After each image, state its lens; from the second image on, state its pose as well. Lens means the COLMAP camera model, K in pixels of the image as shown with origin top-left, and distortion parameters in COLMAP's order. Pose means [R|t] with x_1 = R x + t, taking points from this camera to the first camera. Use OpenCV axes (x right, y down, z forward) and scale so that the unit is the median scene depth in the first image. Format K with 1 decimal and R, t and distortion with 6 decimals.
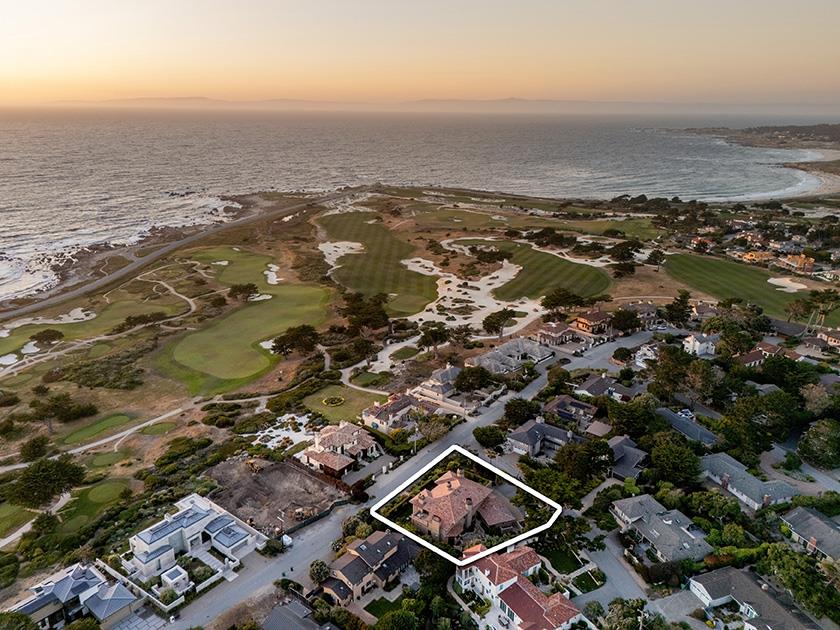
lens RADIAL K [[607.1, 0, 420.0], [0, 607.1, 315.0], [0, 0, 1]] dist [0.104378, -0.150747]
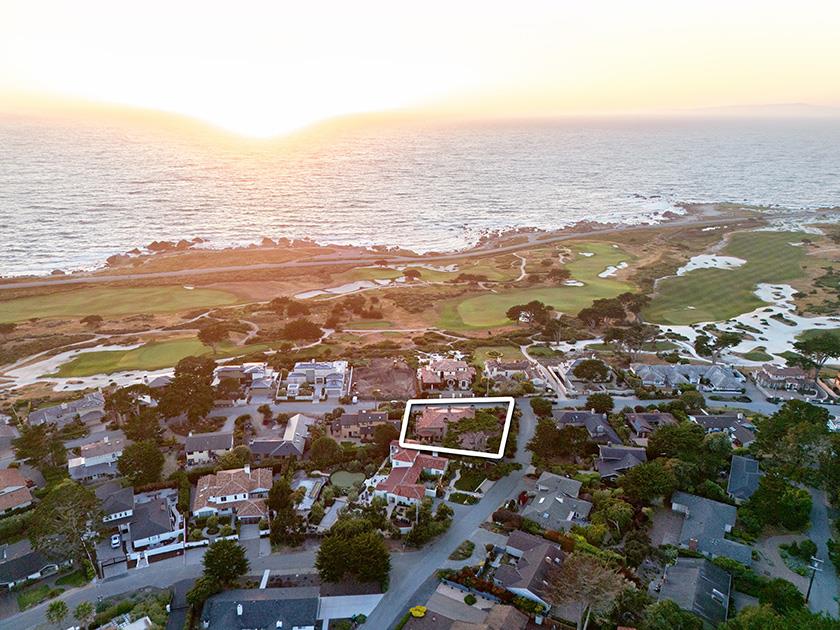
lens RADIAL K [[607.1, 0, 420.0], [0, 607.1, 315.0], [0, 0, 1]] dist [0.104378, -0.150747]
pose [[0.658088, 0.235014, -0.715324, 0.451727], [-0.243059, 0.965486, 0.093592, -0.010999], [0.712631, 0.112274, 0.692497, 0.015722]]
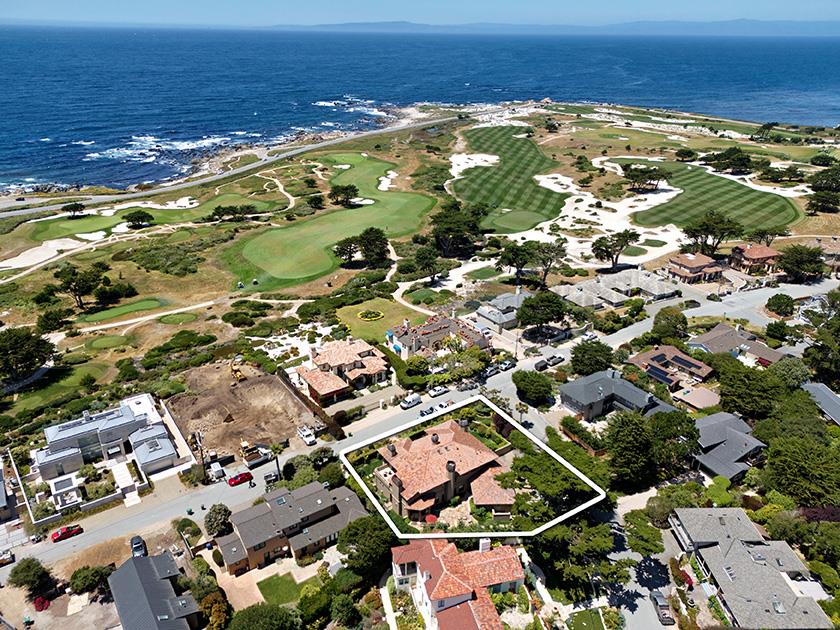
lens RADIAL K [[607.1, 0, 420.0], [0, 607.1, 315.0], [0, 0, 1]] dist [0.104378, -0.150747]
pose [[0.955594, 0.125178, -0.266779, 0.102539], [-0.096286, 0.988238, 0.118807, 0.026386], [0.278513, -0.087844, 0.956407, 0.164302]]
